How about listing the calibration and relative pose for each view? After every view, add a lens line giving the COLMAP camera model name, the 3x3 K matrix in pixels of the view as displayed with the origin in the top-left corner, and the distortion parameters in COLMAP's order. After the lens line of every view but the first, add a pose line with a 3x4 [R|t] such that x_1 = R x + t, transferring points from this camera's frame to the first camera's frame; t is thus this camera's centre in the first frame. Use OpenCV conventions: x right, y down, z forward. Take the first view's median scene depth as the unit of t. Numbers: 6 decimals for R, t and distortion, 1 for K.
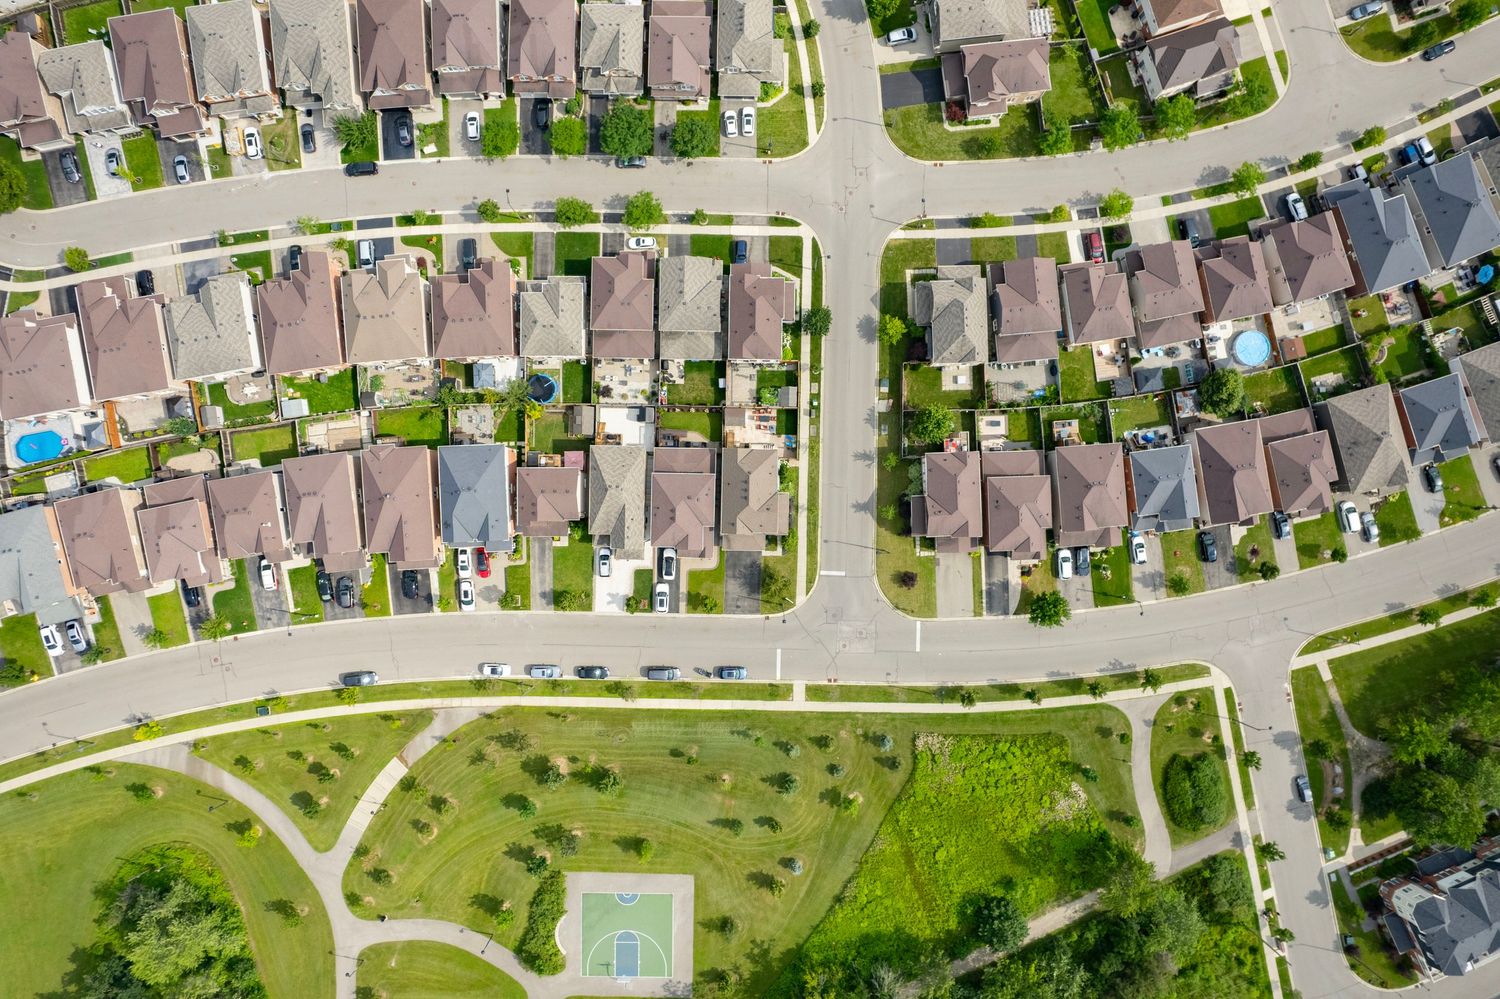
lens RADIAL K [[959.0, 0, 756.3], [0, 959.0, 500.3], [0, 0, 1]] dist [-0.066717, 0.053017]
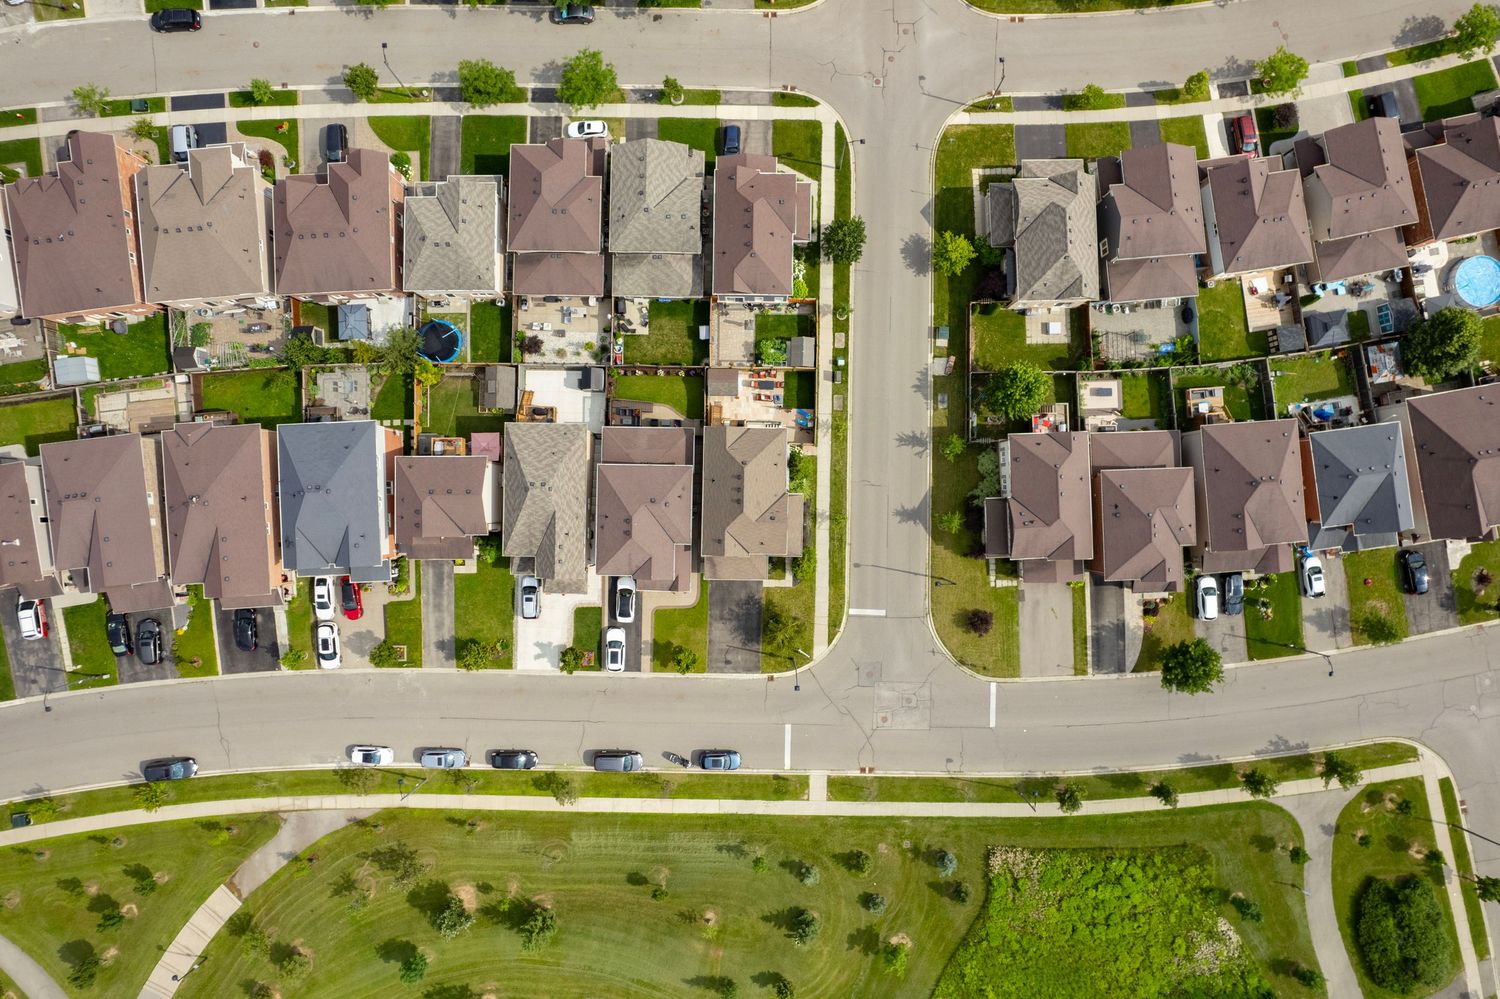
lens RADIAL K [[959.0, 0, 756.3], [0, 959.0, 500.3], [0, 0, 1]] dist [-0.066717, 0.053017]
pose [[0.999993, -0.001288, 0.003406, -0.001060], [0.001309, 0.999981, -0.006070, 0.000738], [-0.003398, 0.006074, 0.999976, 0.322072]]
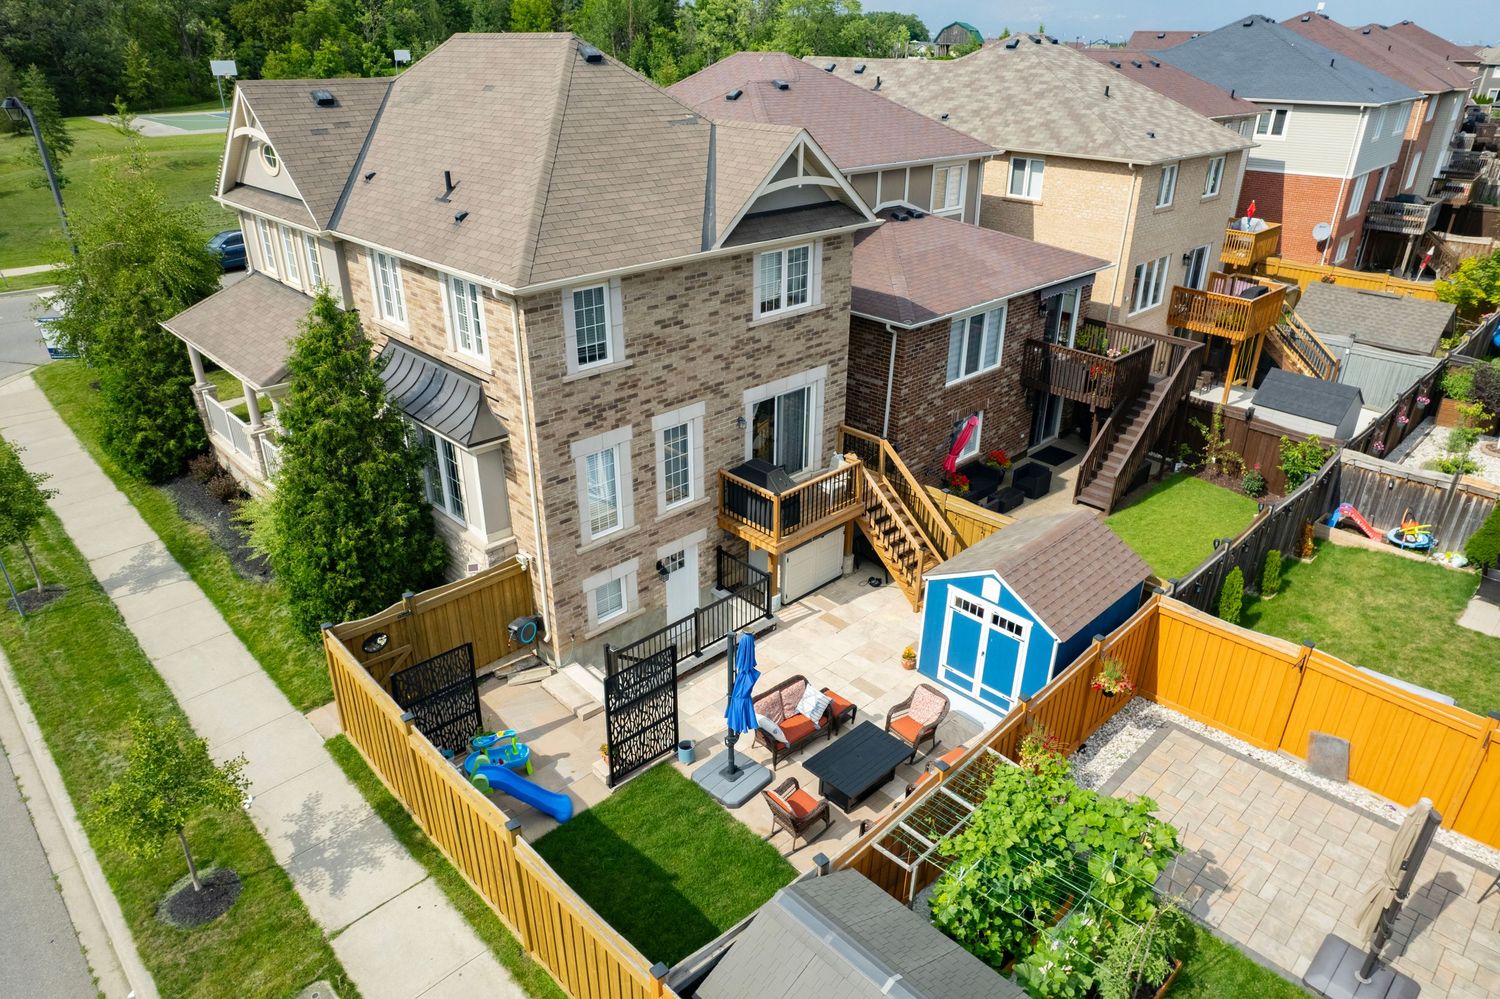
lens RADIAL K [[959.0, 0, 756.3], [0, 959.0, 500.3], [0, 0, 1]] dist [-0.066717, 0.053017]
pose [[-0.700441, 0.309473, -0.643124, 0.069557], [-0.713623, -0.317789, 0.624302, -0.129484], [-0.011173, 0.896235, 0.443439, 0.936773]]
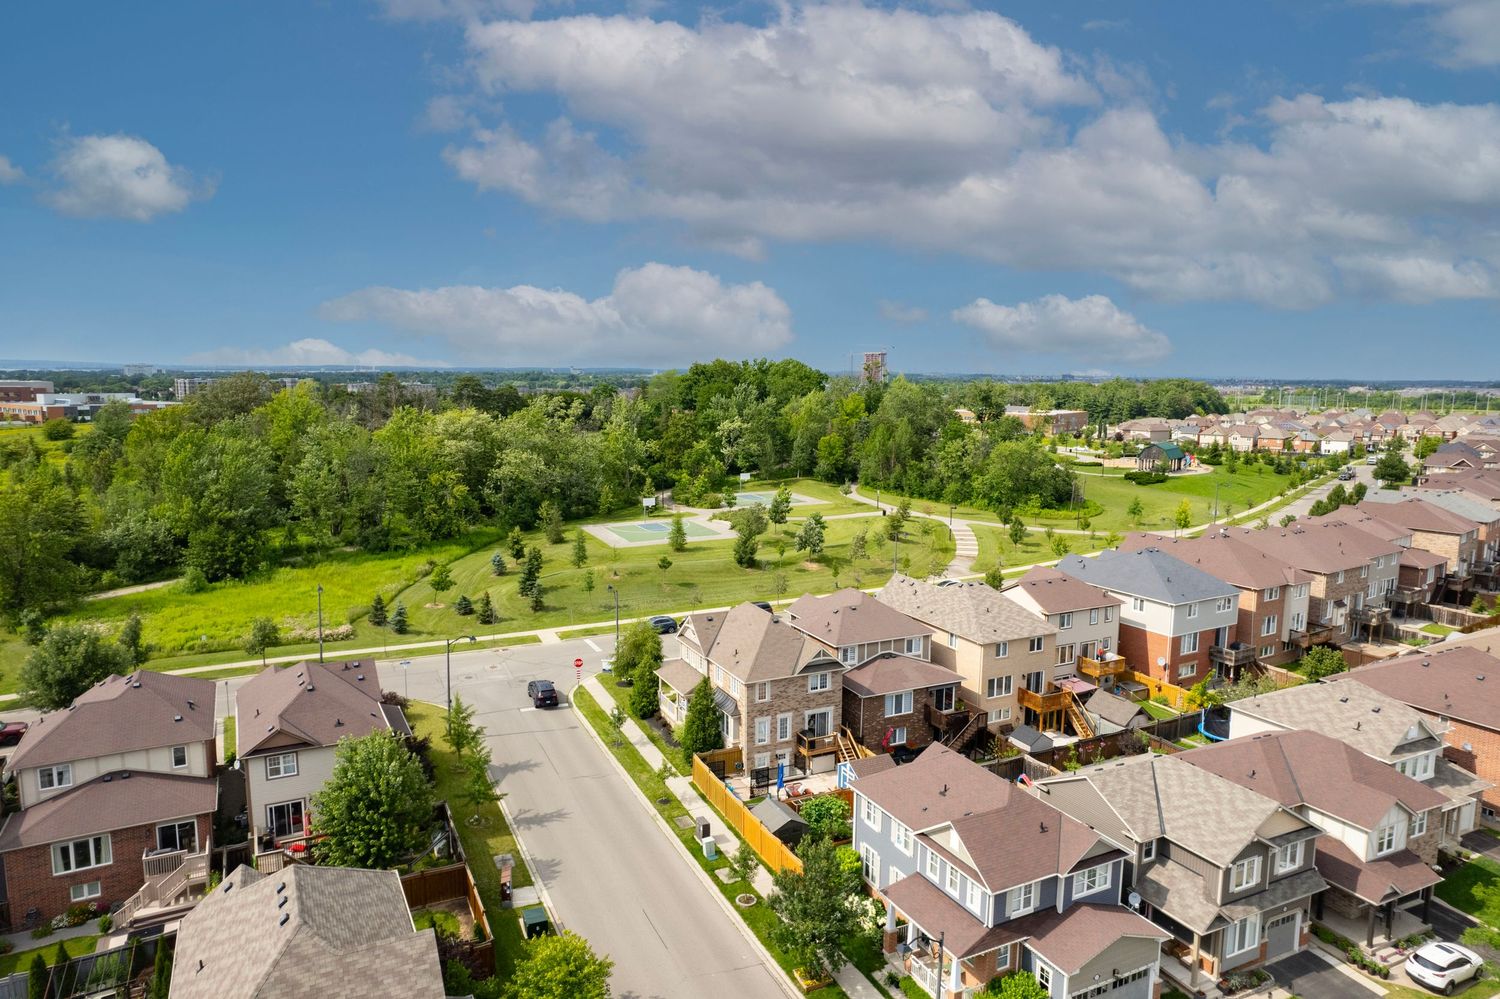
lens RADIAL K [[959.0, 0, 756.3], [0, 959.0, 500.3], [0, 0, 1]] dist [-0.066717, 0.053017]
pose [[-0.892147, 0.055355, -0.448341, 0.203354], [-0.451655, -0.129132, 0.882798, -0.418802], [-0.009028, 0.990081, 0.140206, 0.818645]]
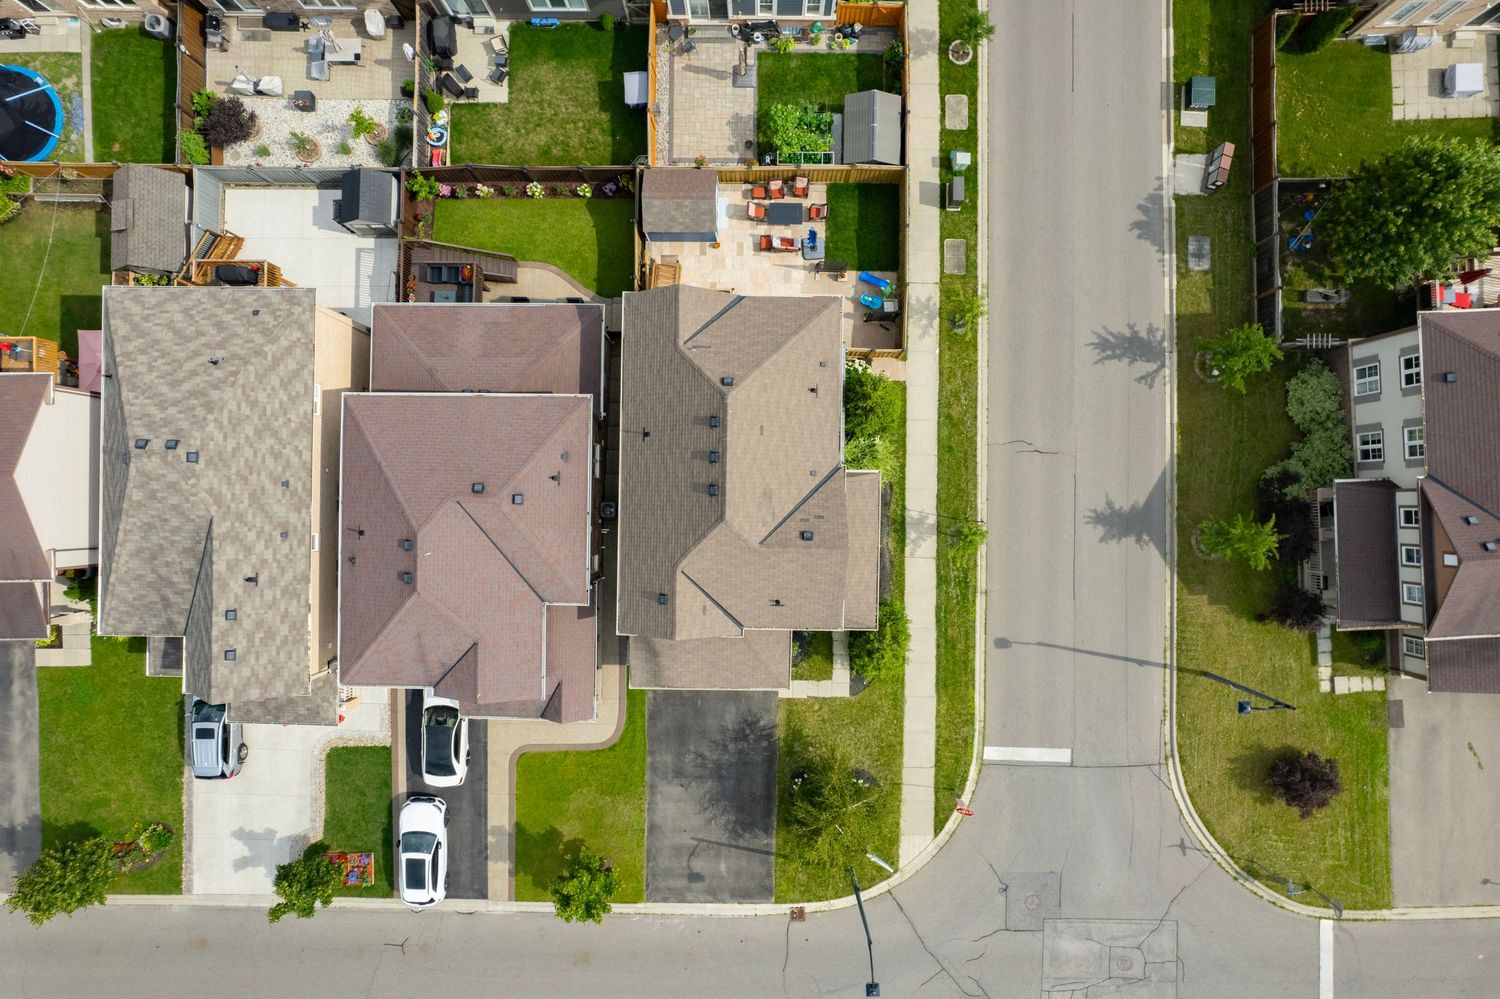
lens RADIAL K [[959.0, 0, 756.3], [0, 959.0, 500.3], [0, 0, 1]] dist [-0.066717, 0.053017]
pose [[0.999984, -0.005013, -0.002735, 0.000440], [0.005002, 0.999978, -0.004274, 0.001214], [0.002757, 0.004260, 0.999987, 0.718885]]
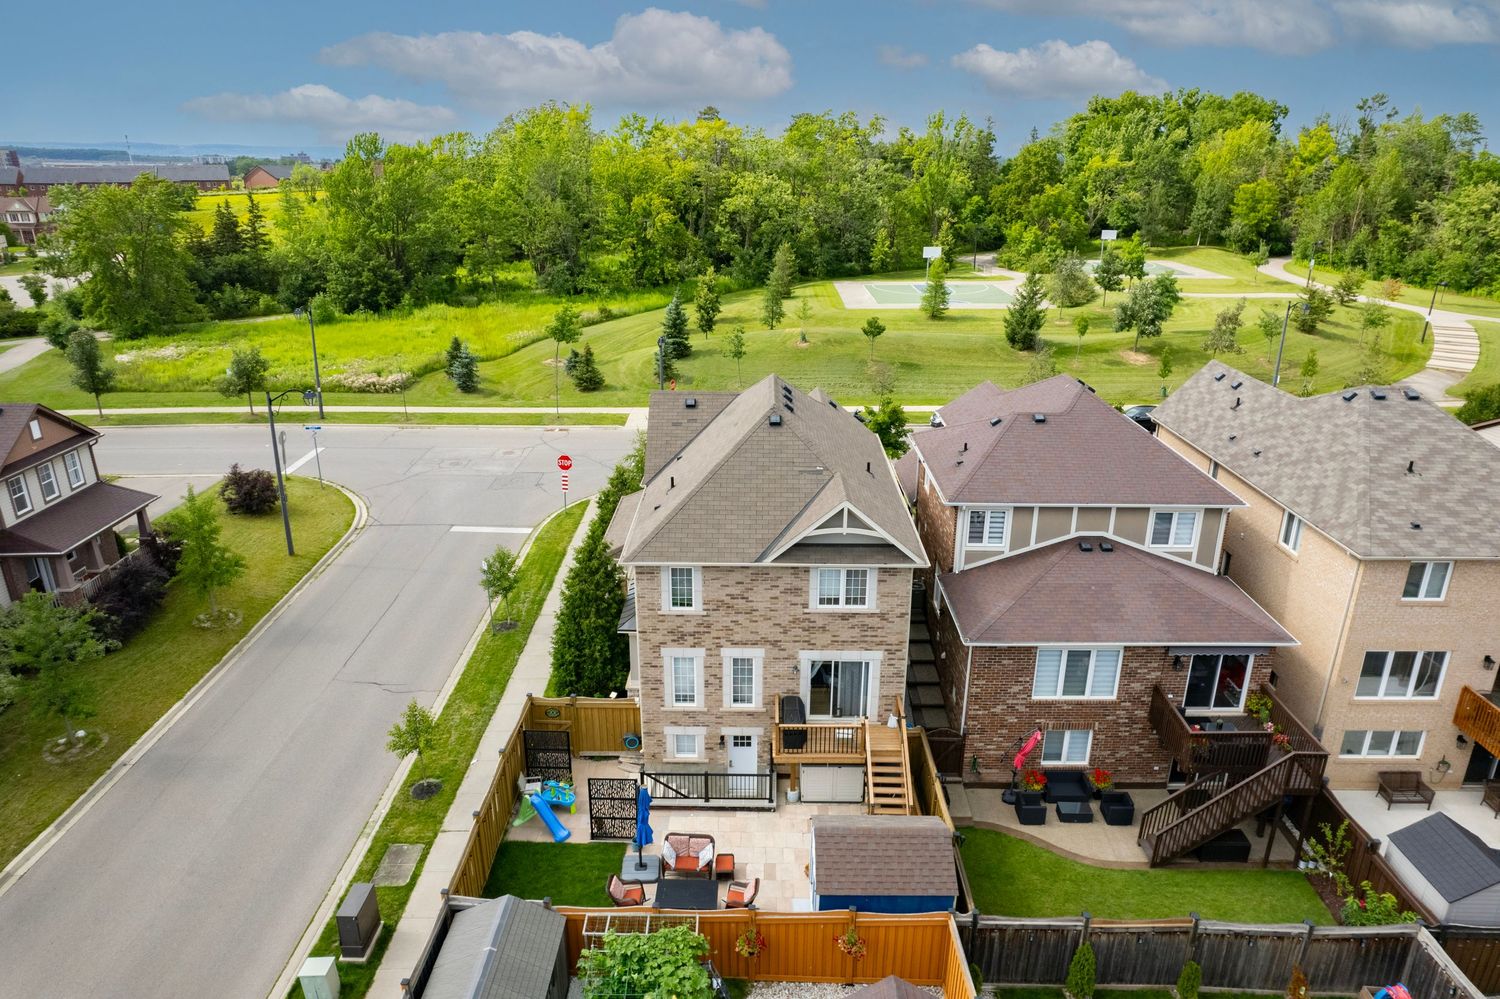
lens RADIAL K [[959.0, 0, 756.3], [0, 959.0, 500.3], [0, 0, 1]] dist [-0.066717, 0.053017]
pose [[-0.999915, -0.000103, -0.013067, -0.000317], [-0.012234, -0.344052, 0.938871, -0.207227], [-0.004593, 0.938951, 0.344022, 0.889924]]
